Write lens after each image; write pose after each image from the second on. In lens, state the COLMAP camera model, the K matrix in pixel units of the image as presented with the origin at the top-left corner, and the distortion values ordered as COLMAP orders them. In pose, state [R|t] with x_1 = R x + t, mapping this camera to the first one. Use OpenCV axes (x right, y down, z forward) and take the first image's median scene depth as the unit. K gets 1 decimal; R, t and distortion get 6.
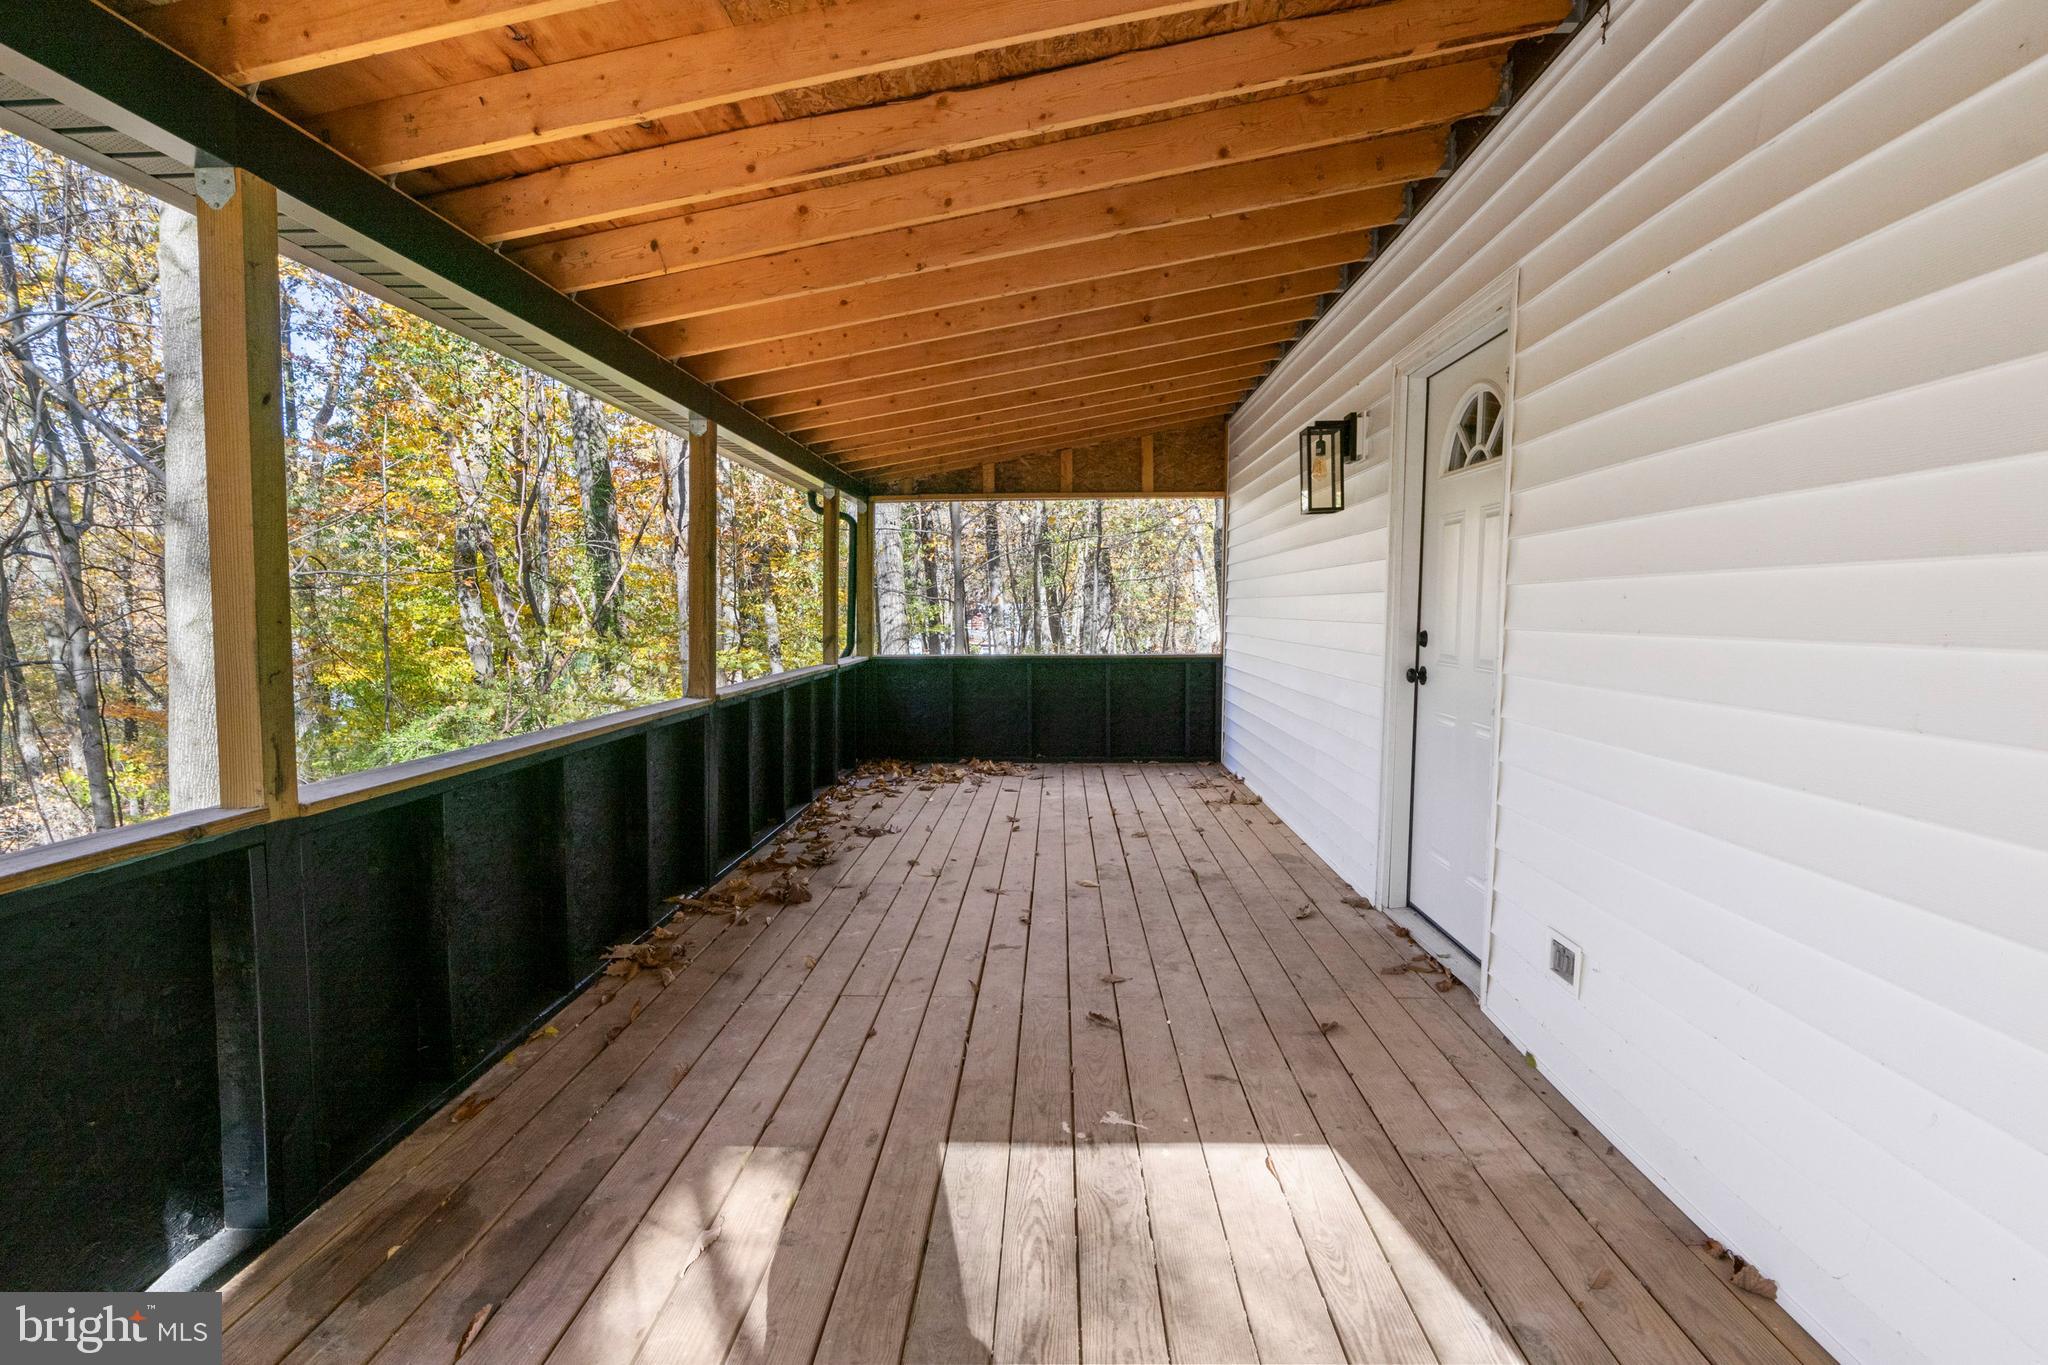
lens RADIAL K [[1043.7, 0, 1024.0], [0, 1043.7, 682.5], [0, 0, 1]] dist [-0.005240, -0.000549]
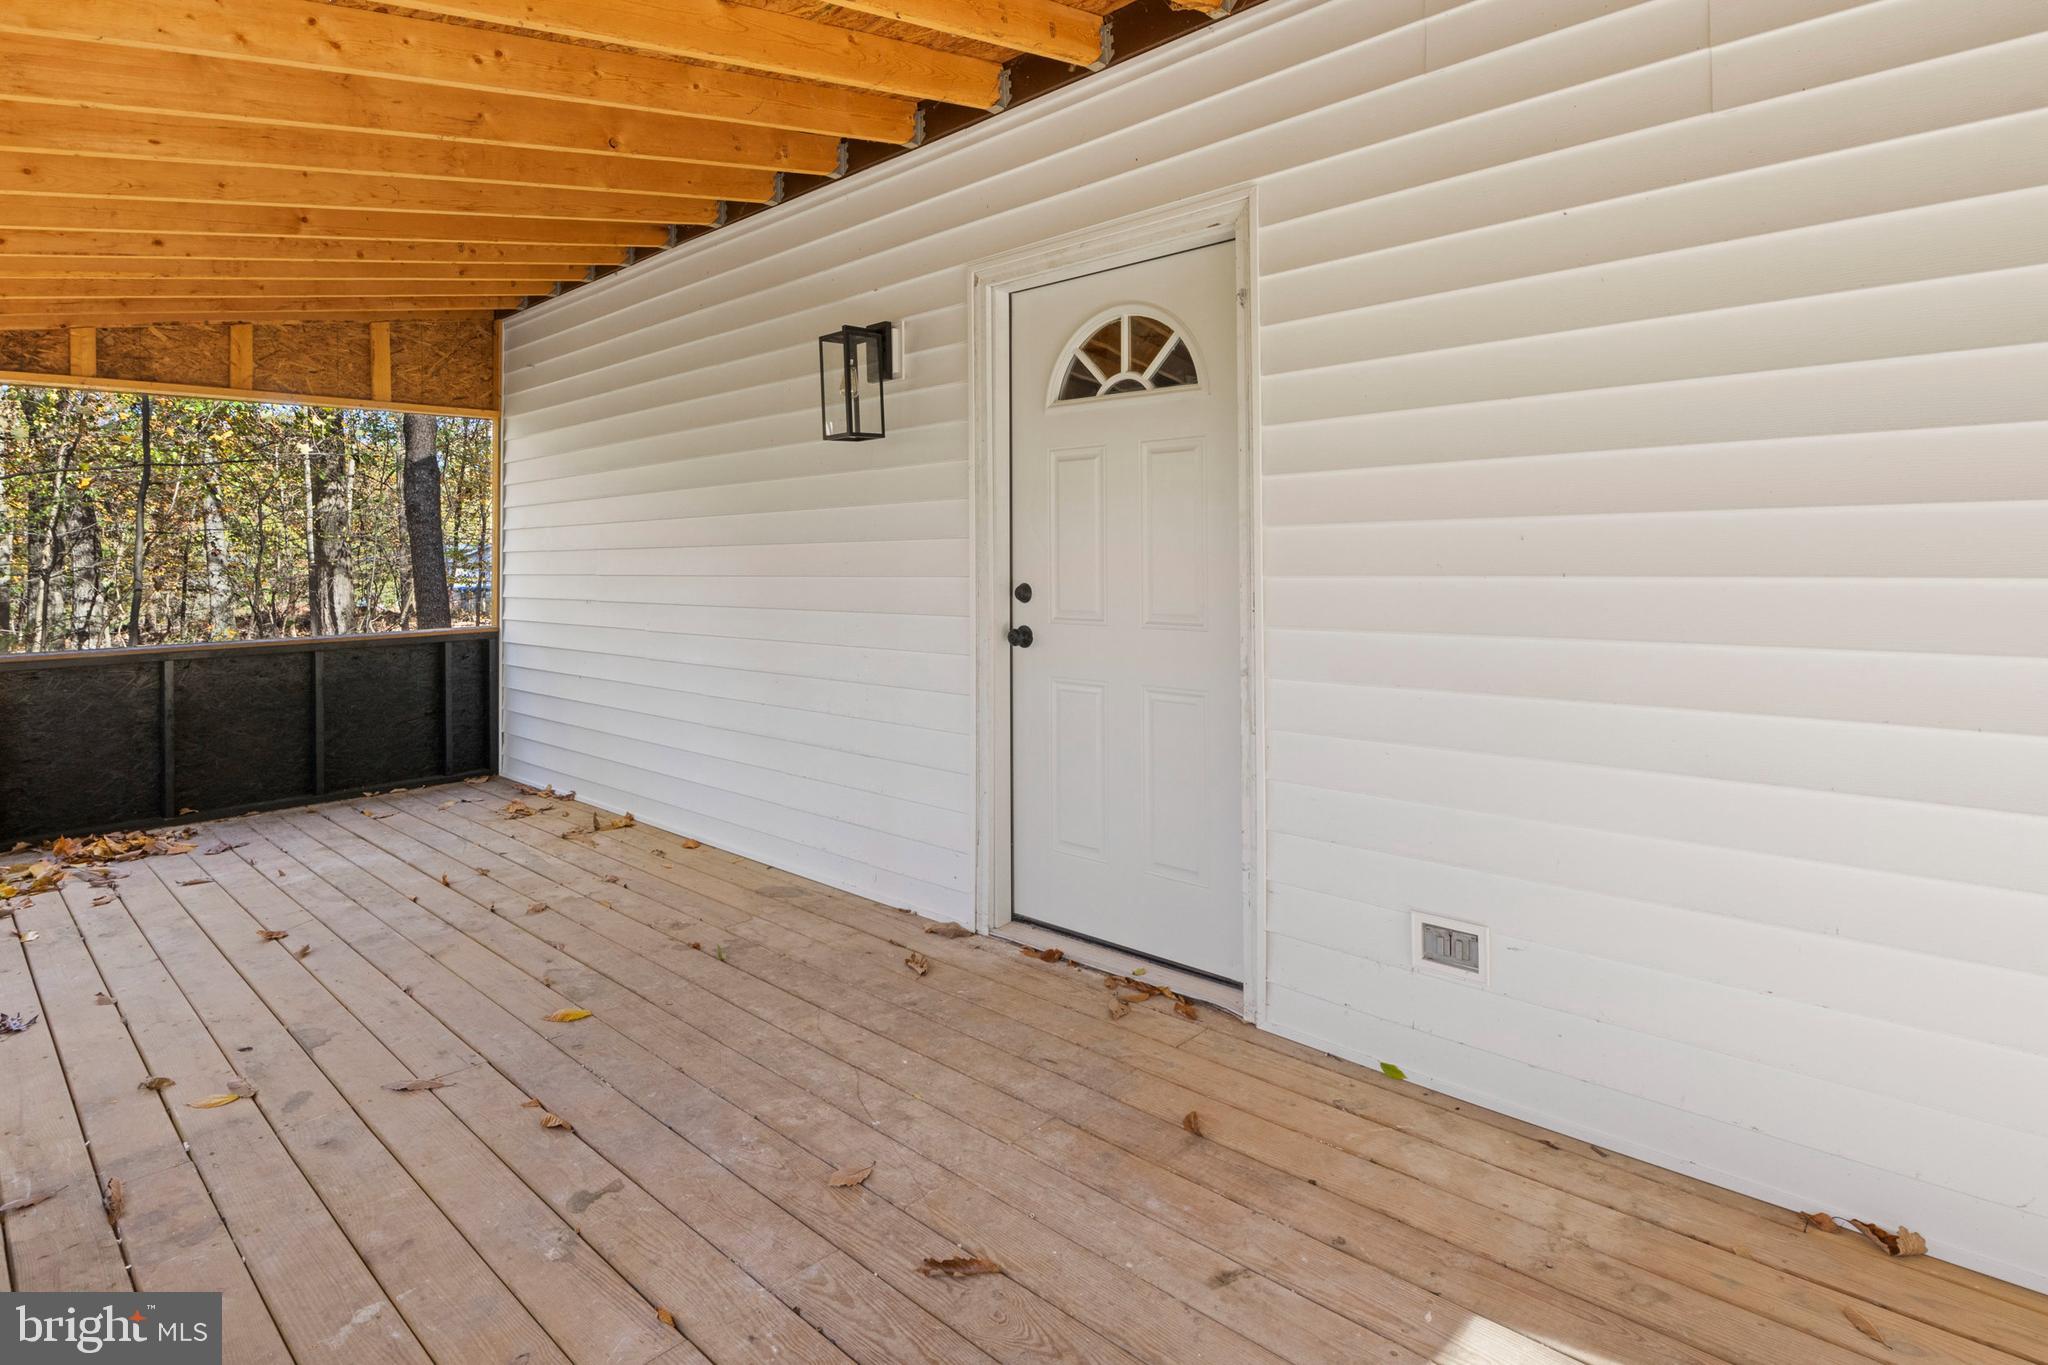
lens RADIAL K [[1076.1, 0, 1026.0], [0, 1076.1, 532.7], [0, 0, 1]] dist [-0.004846, -0.000246]
pose [[0.658749, 0.008852, 0.752311, -0.260699], [0.067309, 0.995228, -0.070648, -0.027943], [-0.749346, 0.097176, 0.655009, 0.399939]]
